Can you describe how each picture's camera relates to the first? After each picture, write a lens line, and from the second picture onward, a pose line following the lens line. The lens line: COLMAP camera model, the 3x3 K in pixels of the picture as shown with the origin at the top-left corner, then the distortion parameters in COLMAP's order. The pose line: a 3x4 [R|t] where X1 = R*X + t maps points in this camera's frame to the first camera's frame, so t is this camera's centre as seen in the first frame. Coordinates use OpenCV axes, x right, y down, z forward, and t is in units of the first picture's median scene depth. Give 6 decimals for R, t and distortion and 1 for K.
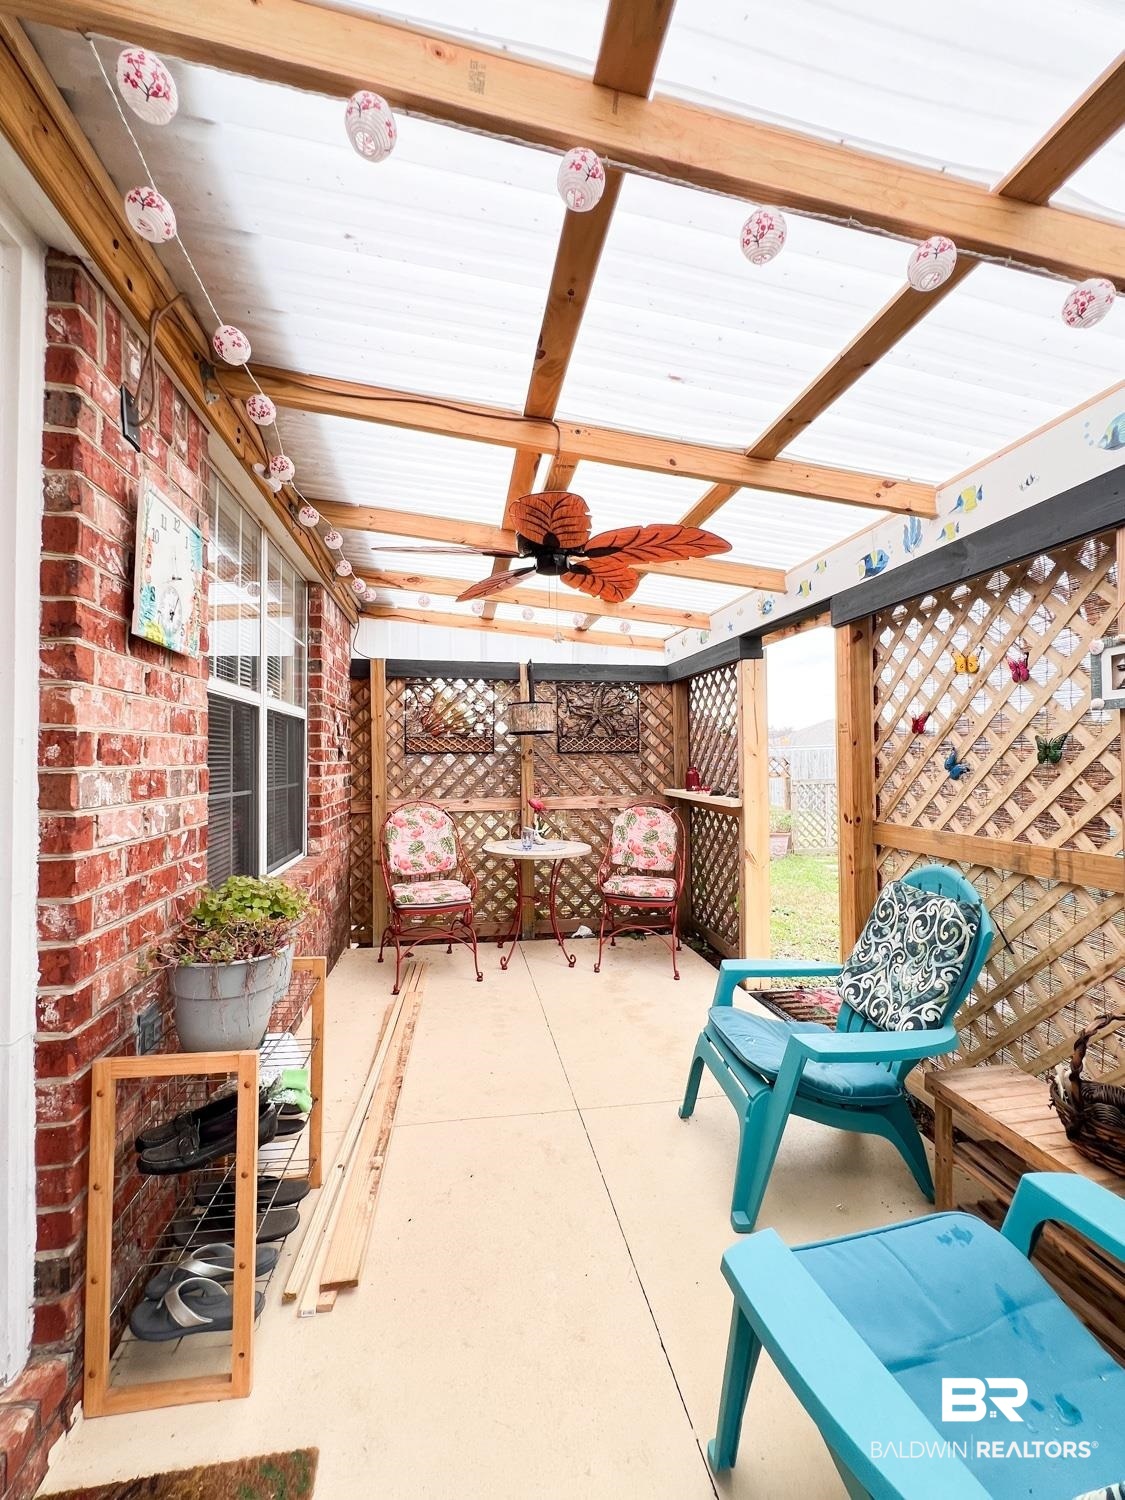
lens RADIAL K [[592.5, 0, 562.5], [0, 592.5, 750.0], [0, 0, 1]] dist [-0.001485, 0.000576]
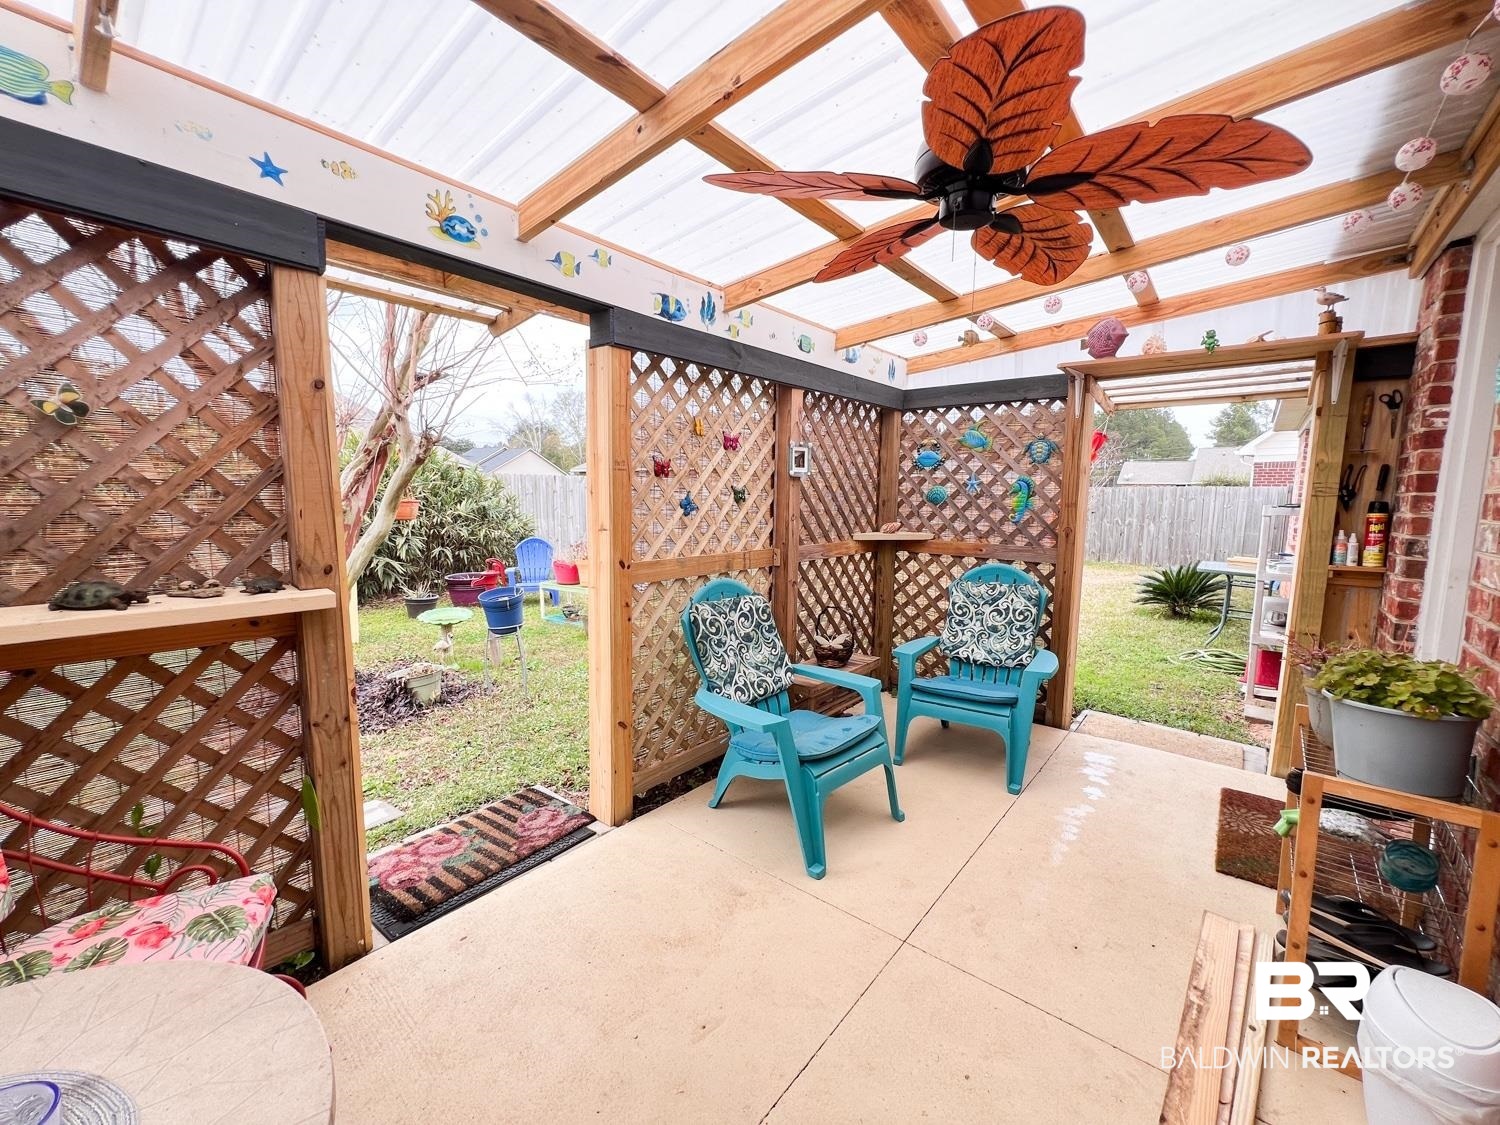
lens RADIAL K [[606.6, 0, 750.0], [0, 606.6, 562.5], [0, 0, 1]] dist [-0.000241, -0.000337]
pose [[-0.638155, -0.091815, 0.764414, -0.445918], [-0.023136, 0.994702, 0.100161, 0.015508], [-0.769561, 0.046233, -0.636898, 1.744464]]
